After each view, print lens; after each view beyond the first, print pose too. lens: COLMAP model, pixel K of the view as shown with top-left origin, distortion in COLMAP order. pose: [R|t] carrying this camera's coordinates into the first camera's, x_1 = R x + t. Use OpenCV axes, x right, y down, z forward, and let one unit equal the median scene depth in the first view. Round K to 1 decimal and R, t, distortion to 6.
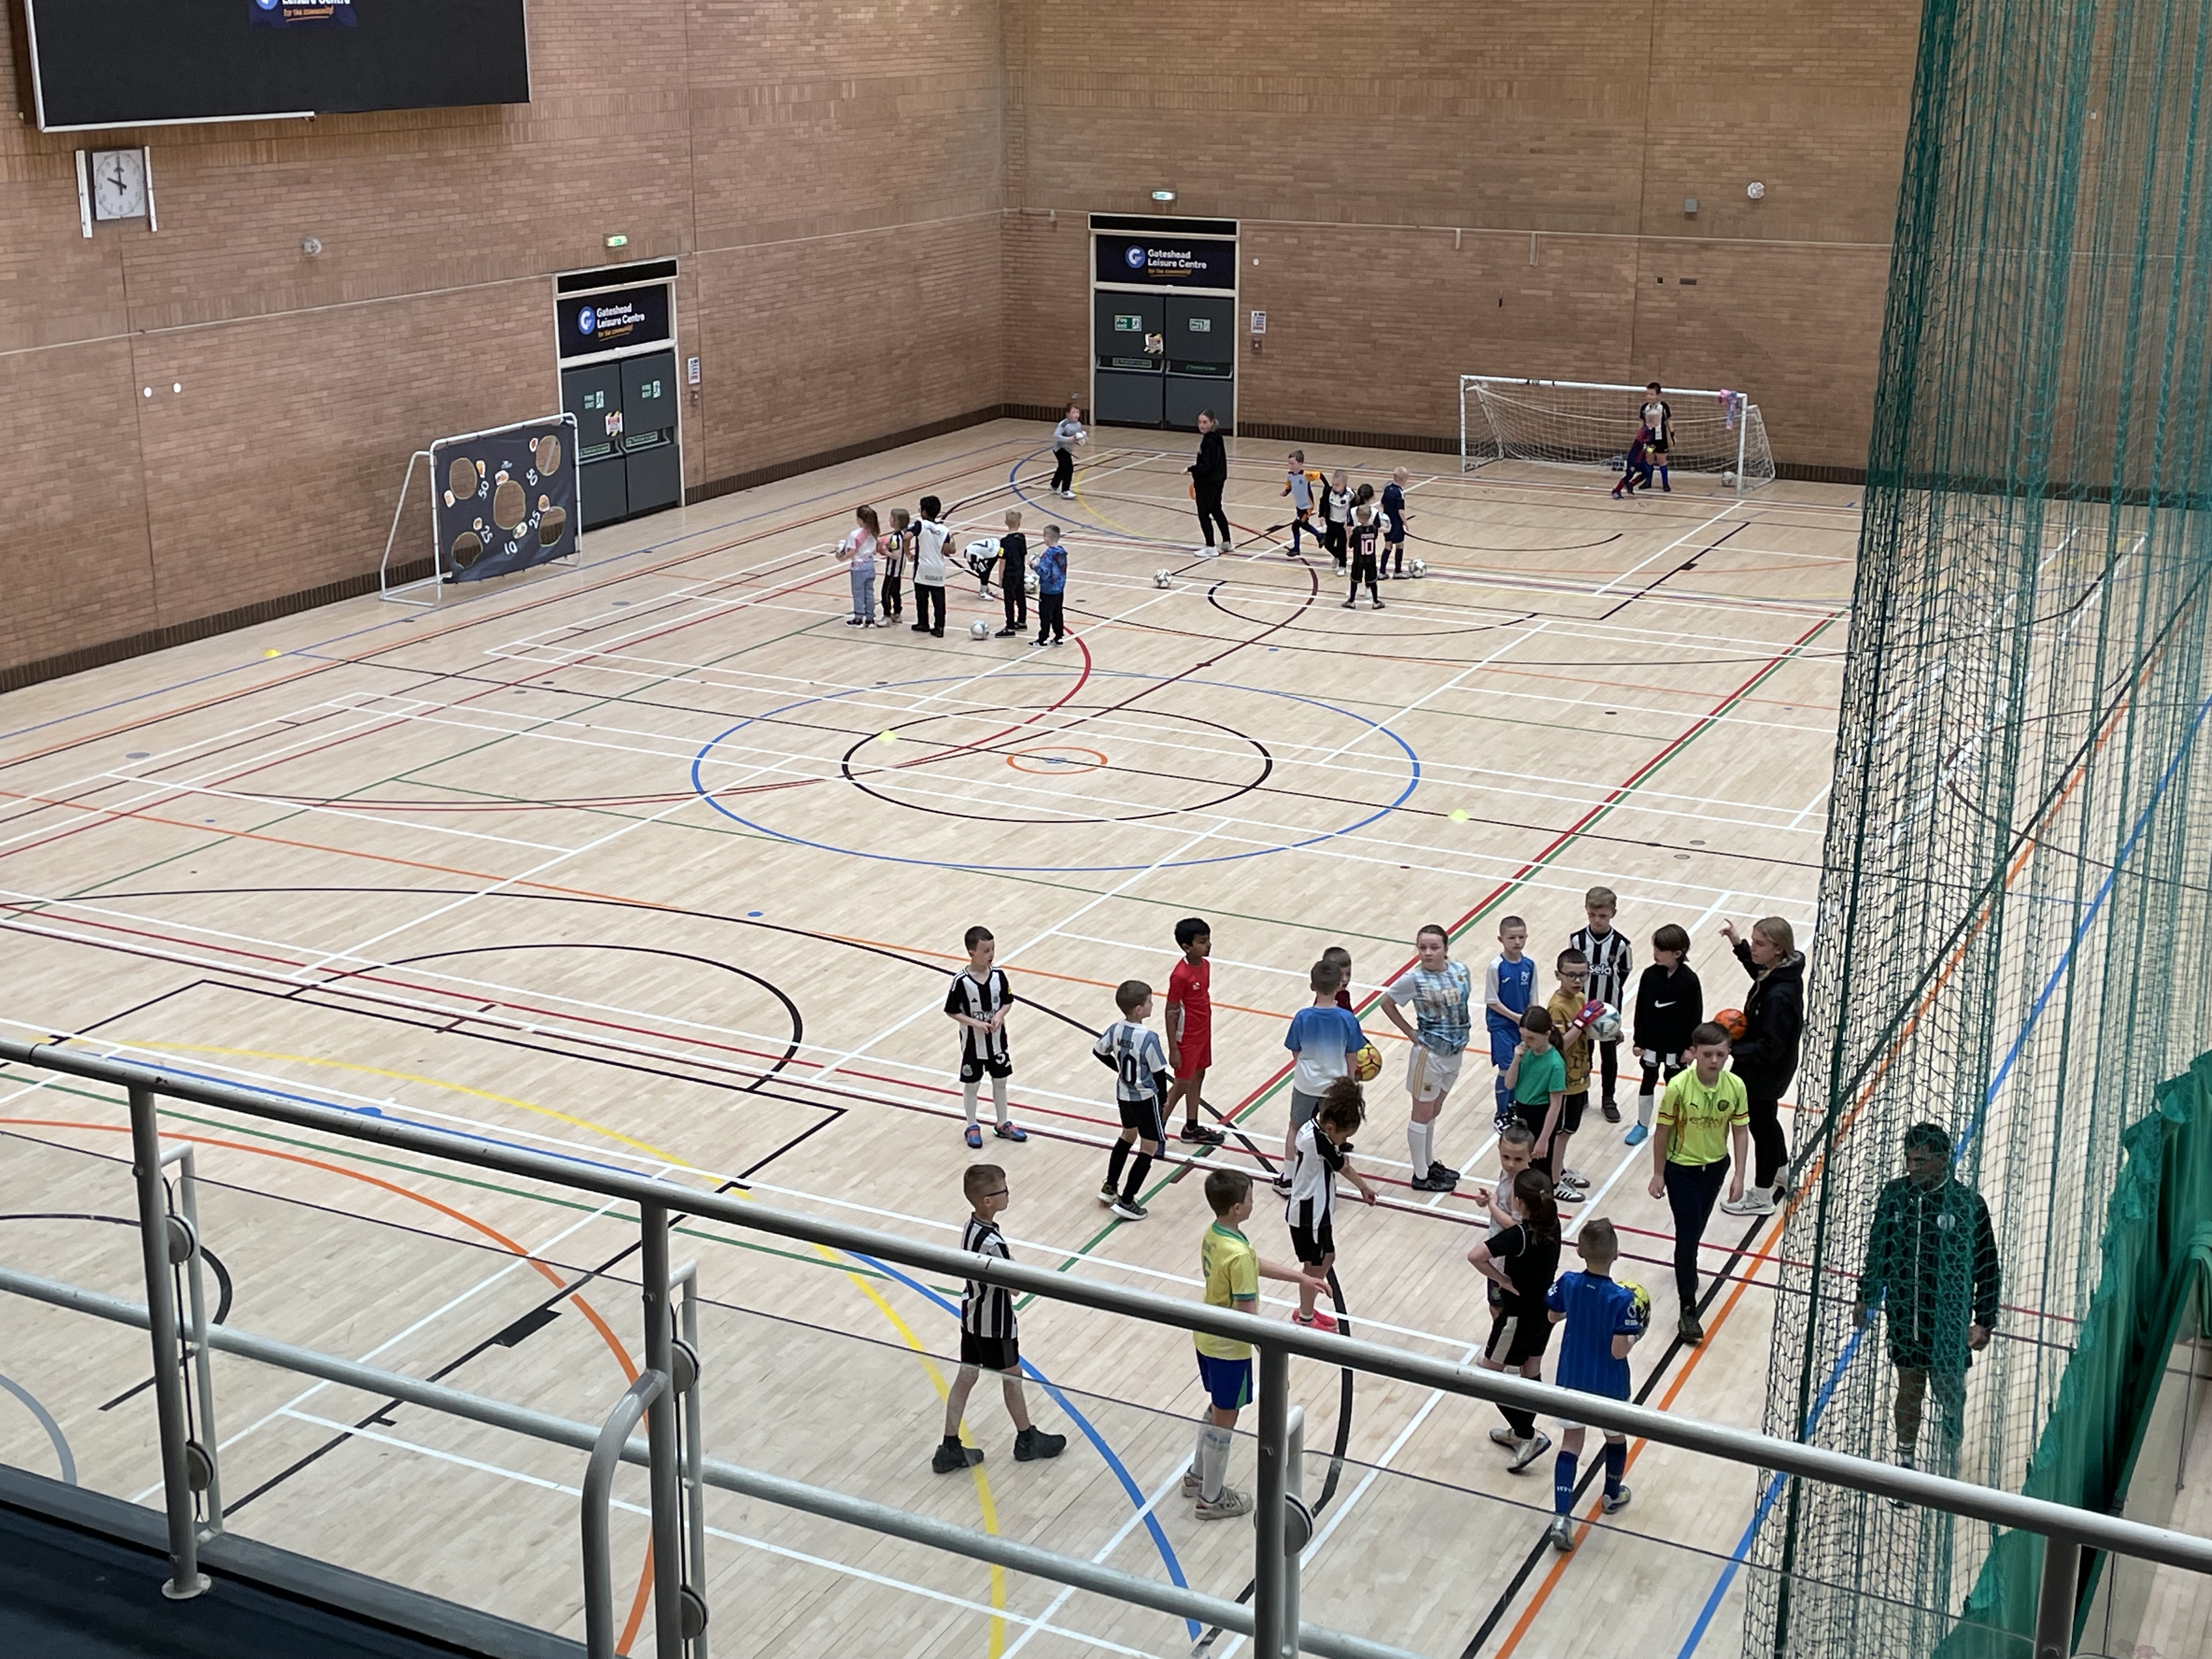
lens RADIAL K [[2794.3, 0, 1106.0], [0, 2794.3, 829.5], [0, 0, 1]] dist [0.024888, -0.030563]
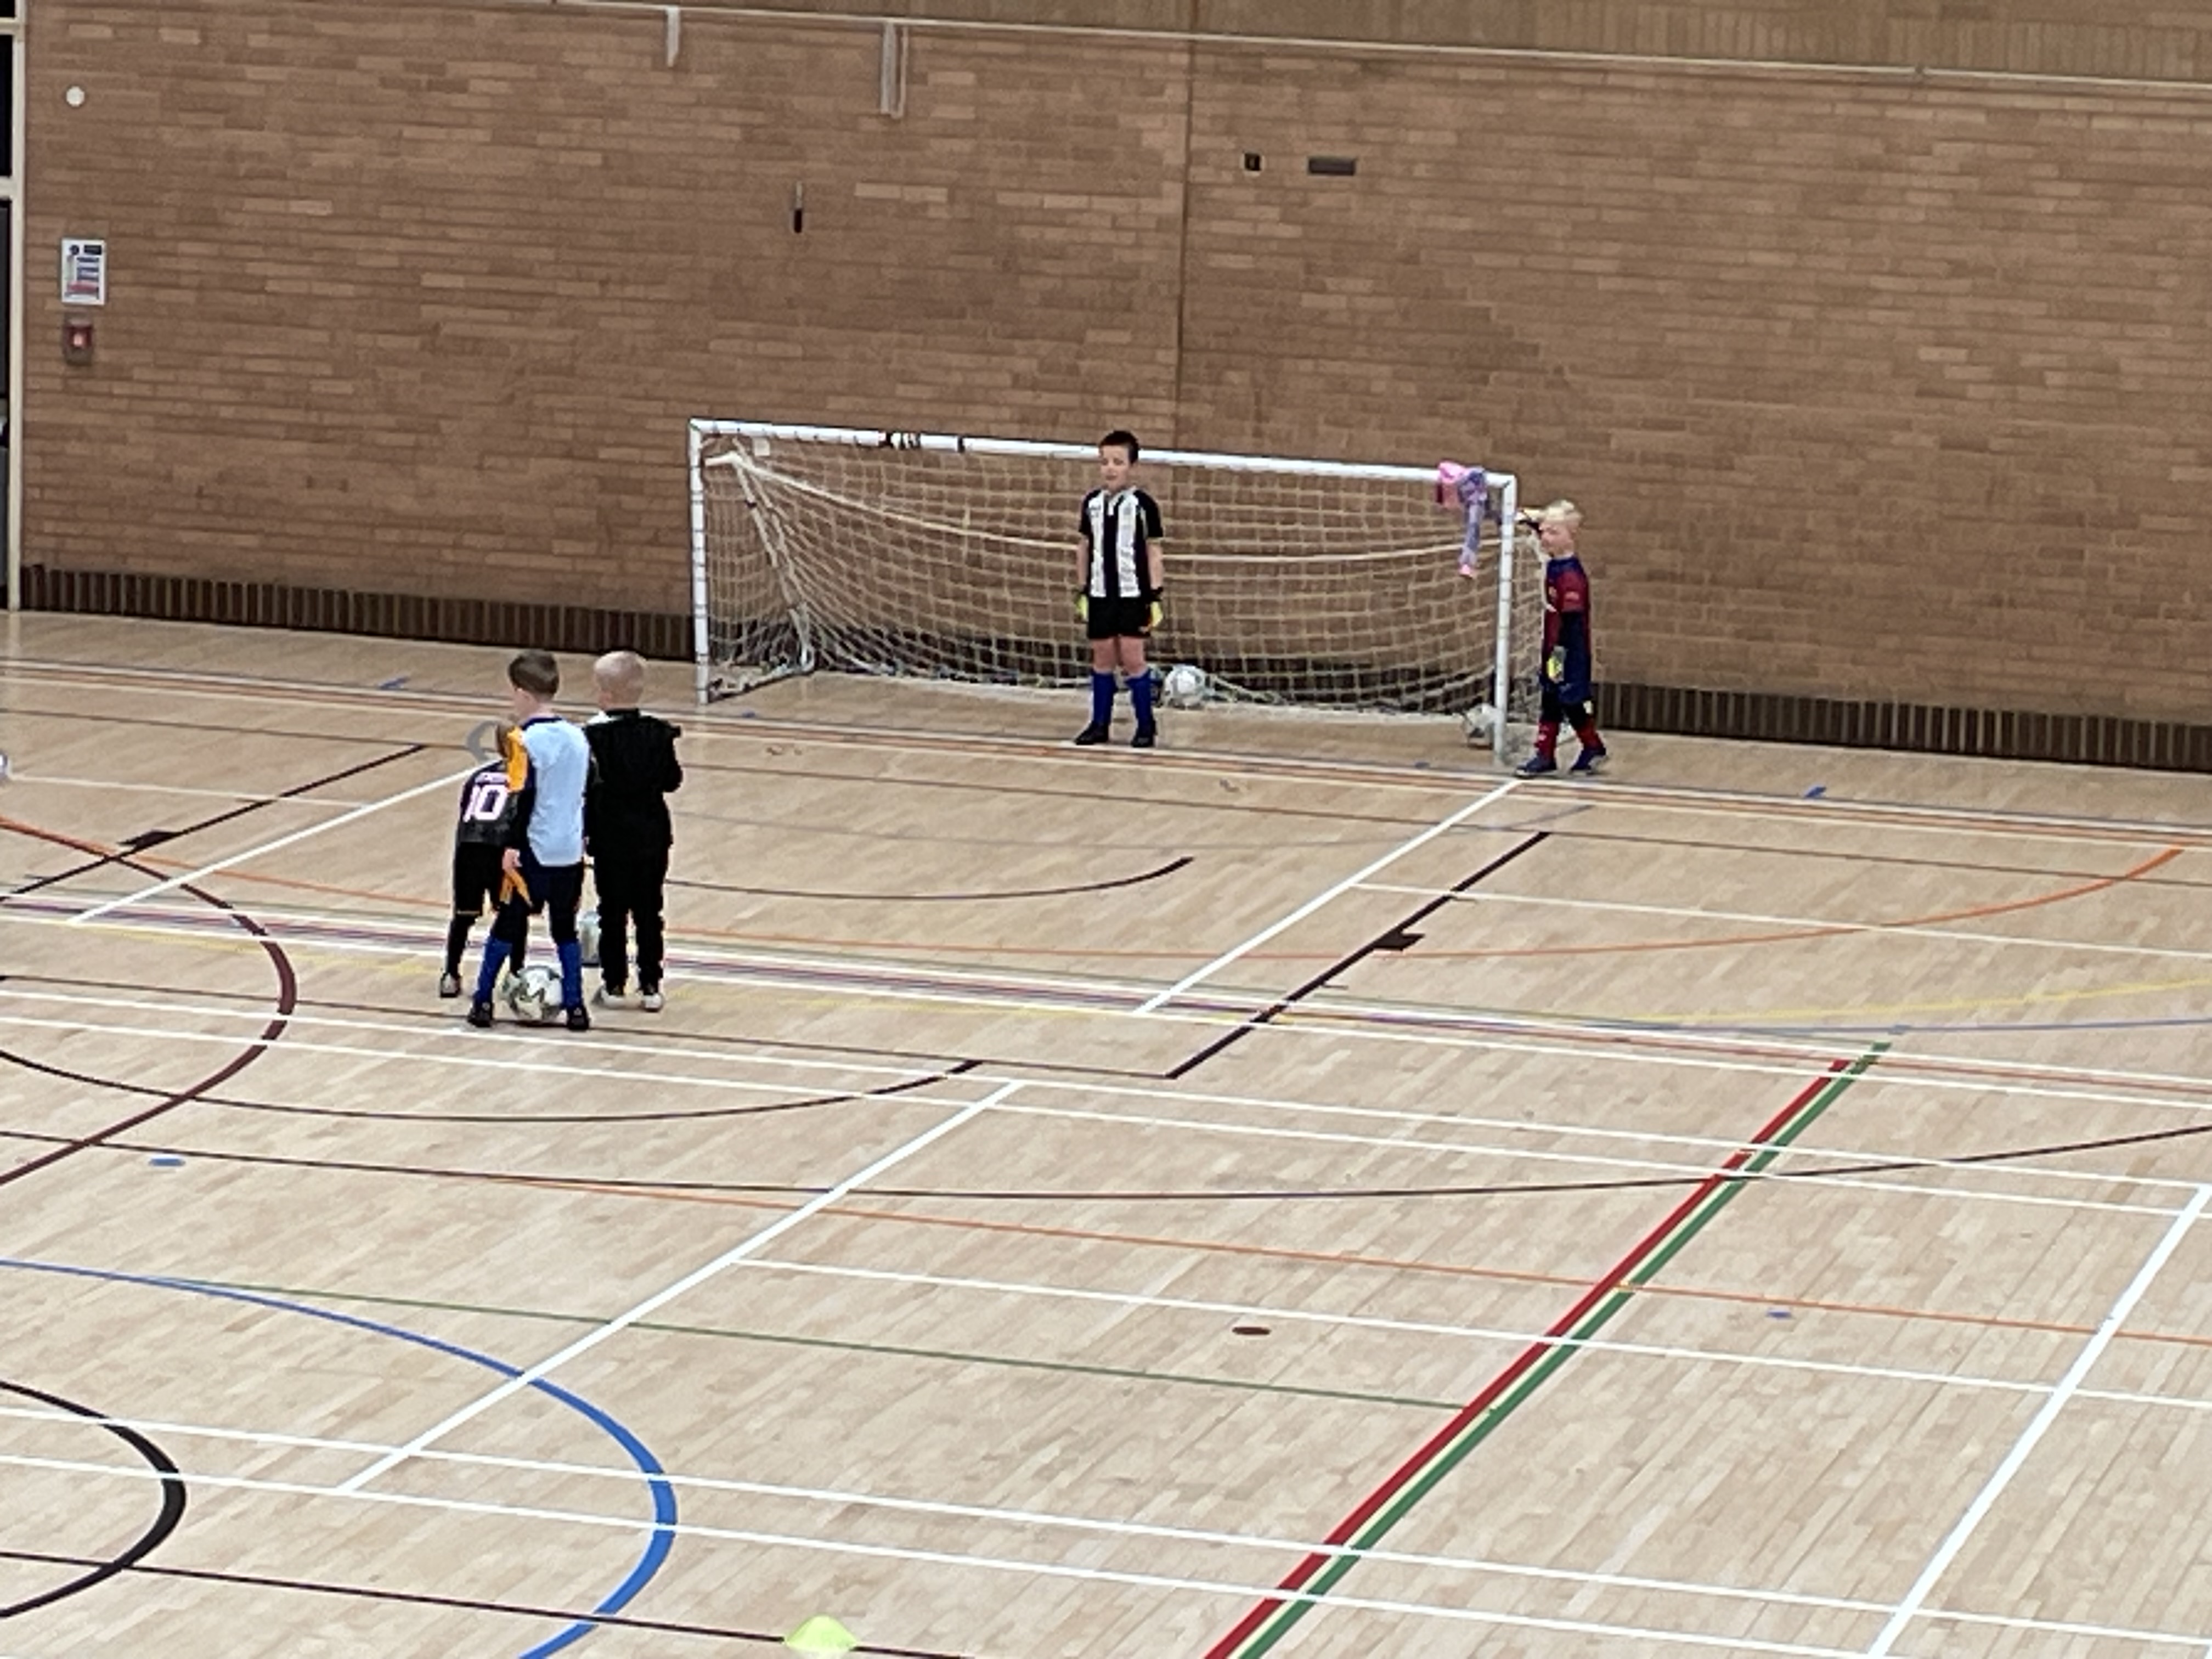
lens RADIAL K [[7529.5, 0, 1251.4], [0, 7529.5, 827.8], [0, 0, 1]] dist [-0.000265, 1.452873]
pose [[0.977423, 0.000907, 0.211291, 0.000123], [0.027520, 0.990926, -0.131562, 0.011221], [-0.209493, 0.134406, 0.968529, 0.131258]]
